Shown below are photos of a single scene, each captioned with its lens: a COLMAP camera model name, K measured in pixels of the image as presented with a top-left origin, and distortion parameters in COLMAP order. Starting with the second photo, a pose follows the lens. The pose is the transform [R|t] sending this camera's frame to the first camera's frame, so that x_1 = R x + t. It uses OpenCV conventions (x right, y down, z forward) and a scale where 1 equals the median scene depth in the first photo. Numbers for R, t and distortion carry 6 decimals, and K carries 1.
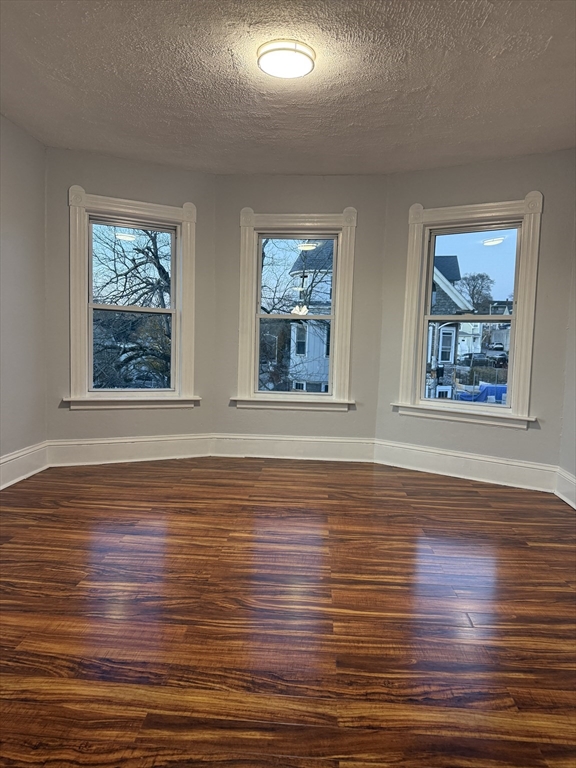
lens RADIAL K [[538.4, 0, 286.8], [0, 538.4, 384.2], [0, 0, 1]] dist [0.047466, -0.028526]
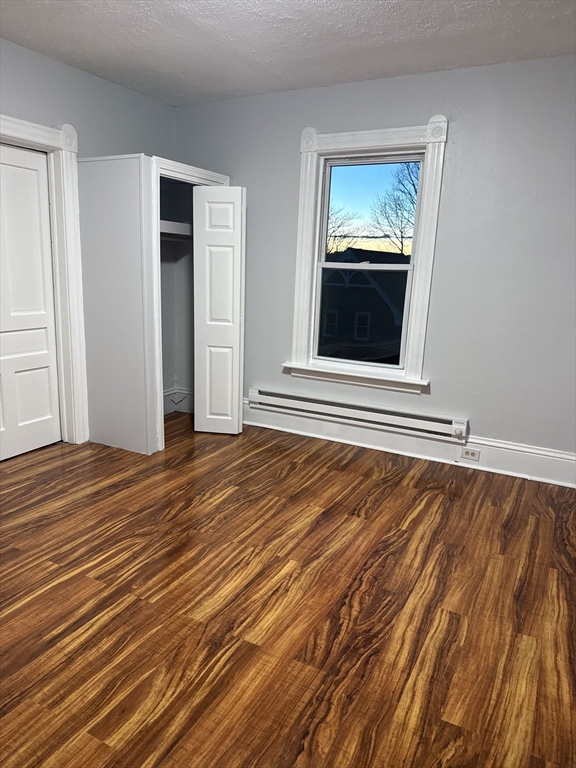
lens RADIAL K [[538.4, 0, 286.4], [0, 538.4, 387.6], [0, 0, 1]] dist [0.047466, -0.028526]
pose [[-0.407349, 0.161579, -0.898865, 0.598351], [-0.124733, 0.965159, 0.230023, -0.163888], [0.904715, 0.205818, -0.373002, 1.253075]]
